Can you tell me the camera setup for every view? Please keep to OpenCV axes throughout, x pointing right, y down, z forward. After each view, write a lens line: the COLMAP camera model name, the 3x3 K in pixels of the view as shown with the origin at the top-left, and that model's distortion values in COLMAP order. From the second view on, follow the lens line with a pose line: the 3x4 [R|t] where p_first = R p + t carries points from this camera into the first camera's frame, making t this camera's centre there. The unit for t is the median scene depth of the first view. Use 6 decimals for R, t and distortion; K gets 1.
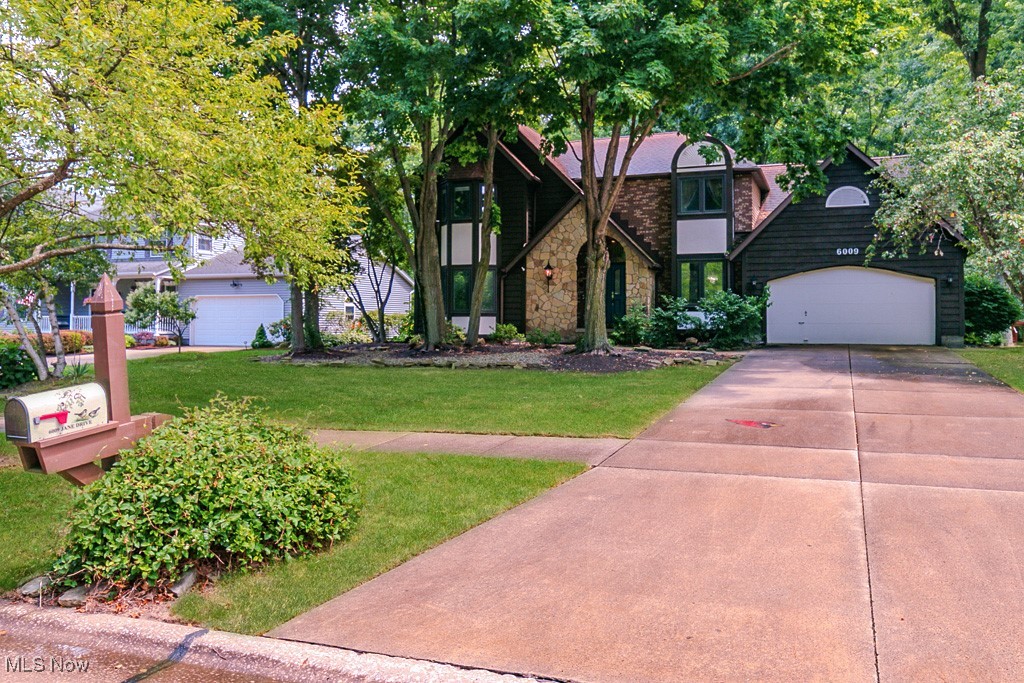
lens RADIAL K [[714.2, 0, 512.8], [0, 714.2, 337.5], [0, 0, 1]] dist [-0.003135, -0.001412]
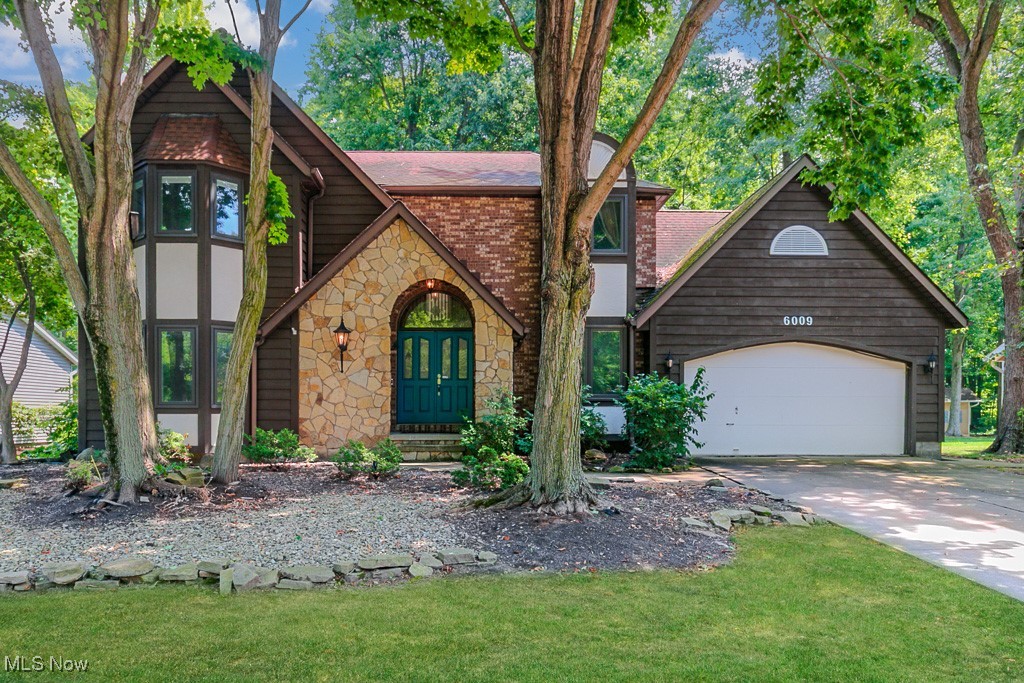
lens RADIAL K [[734.2, 0, 501.4], [0, 734.2, 432.3], [0, 0, 1]] dist [-0.001170, -0.000230]
pose [[0.926268, -0.009704, 0.376741, -0.057879], [0.007900, 0.999949, 0.006332, -0.018012], [-0.376783, -0.002889, 0.926297, 0.412078]]
